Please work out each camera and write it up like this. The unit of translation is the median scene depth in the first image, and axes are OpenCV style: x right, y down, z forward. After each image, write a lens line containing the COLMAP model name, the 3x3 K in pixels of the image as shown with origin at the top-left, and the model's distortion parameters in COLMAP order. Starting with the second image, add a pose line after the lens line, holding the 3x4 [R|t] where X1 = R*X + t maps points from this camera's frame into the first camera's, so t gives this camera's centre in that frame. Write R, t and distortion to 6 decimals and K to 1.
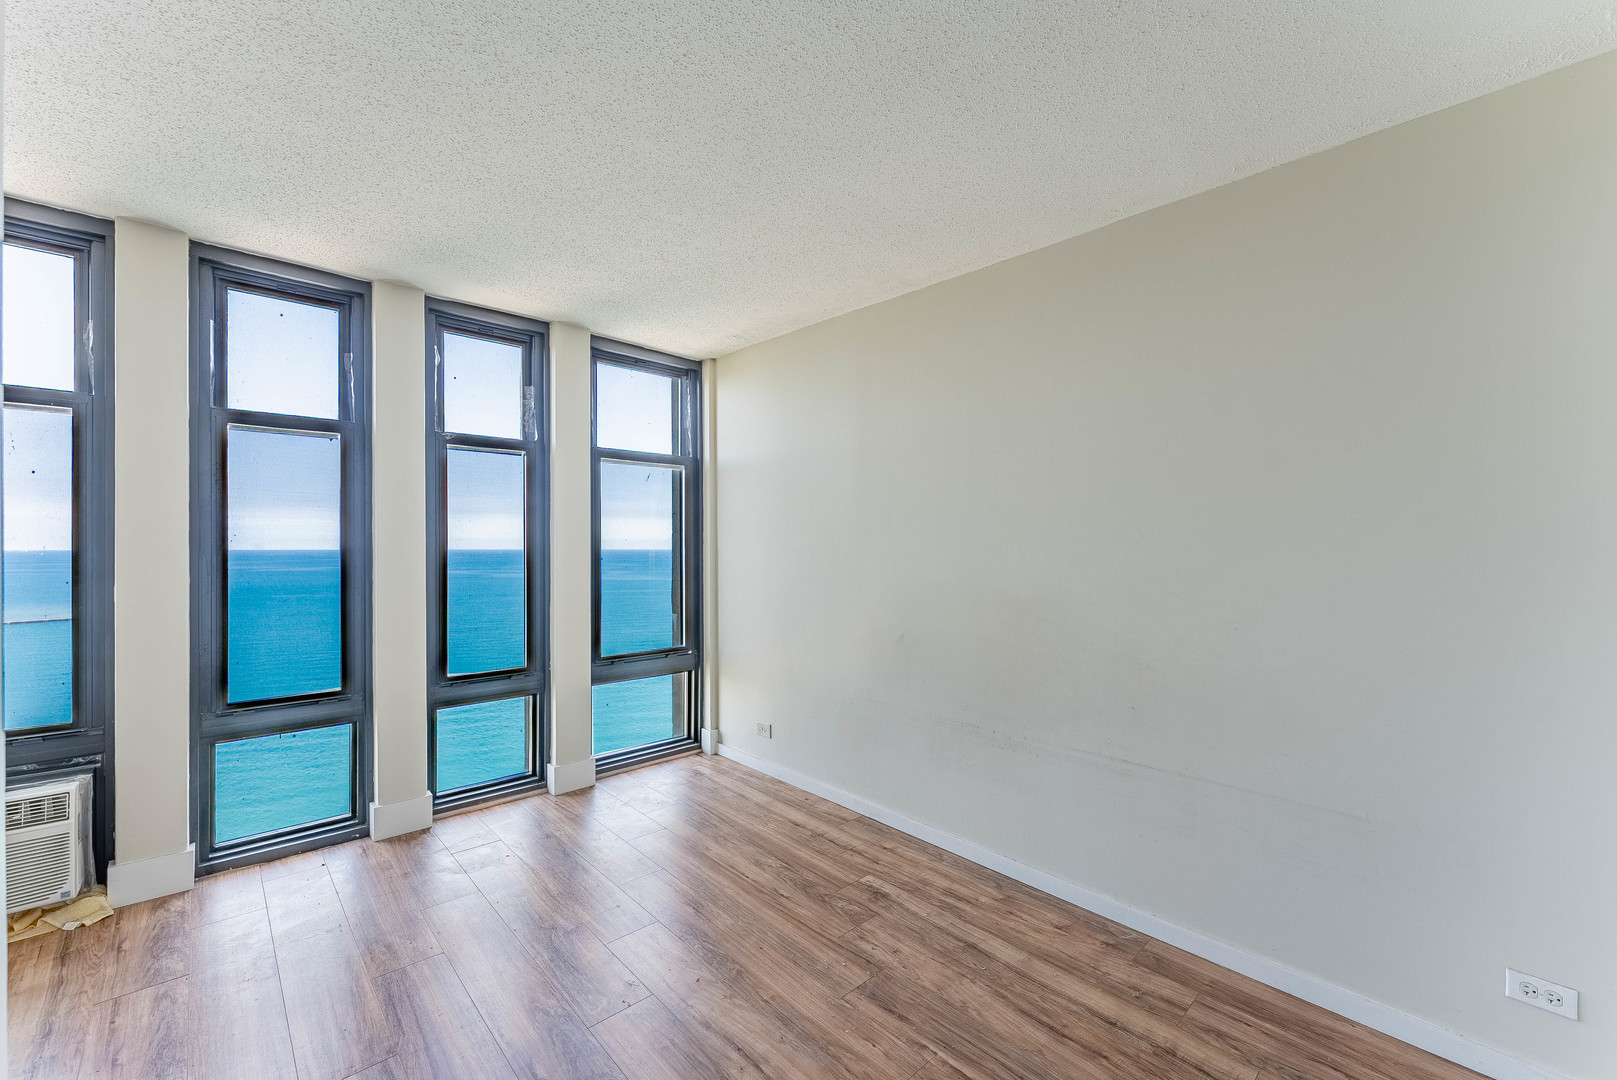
lens RADIAL K [[648.5, 0, 778.2], [0, 648.5, 545.7], [0, 0, 1]] dist [-0.000002, 0.000015]
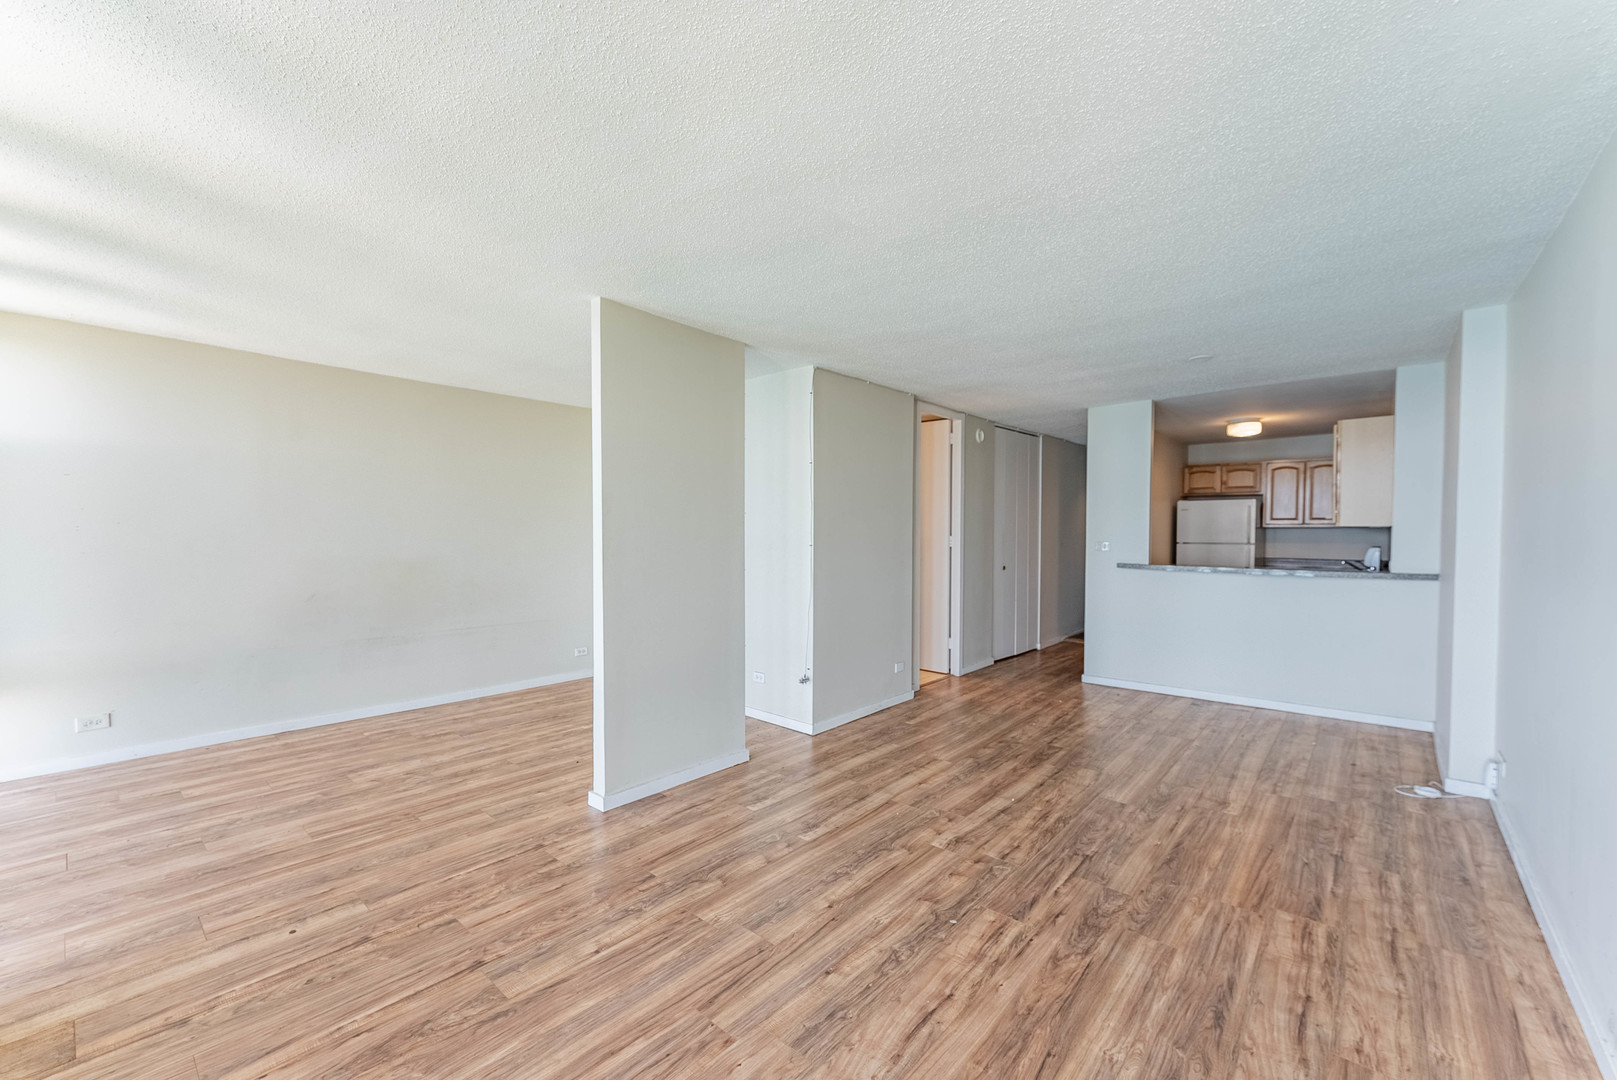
lens RADIAL K [[651.0, 0, 808.5], [0, 651.0, 540.0], [0, 0, 1]] dist [0.000006, -0.000131]
pose [[-0.105812, -0.014210, 0.994285, -1.035022], [-0.001812, 0.999899, 0.014098, -0.006703], [-0.994384, -0.000310, -0.105827, 0.030029]]
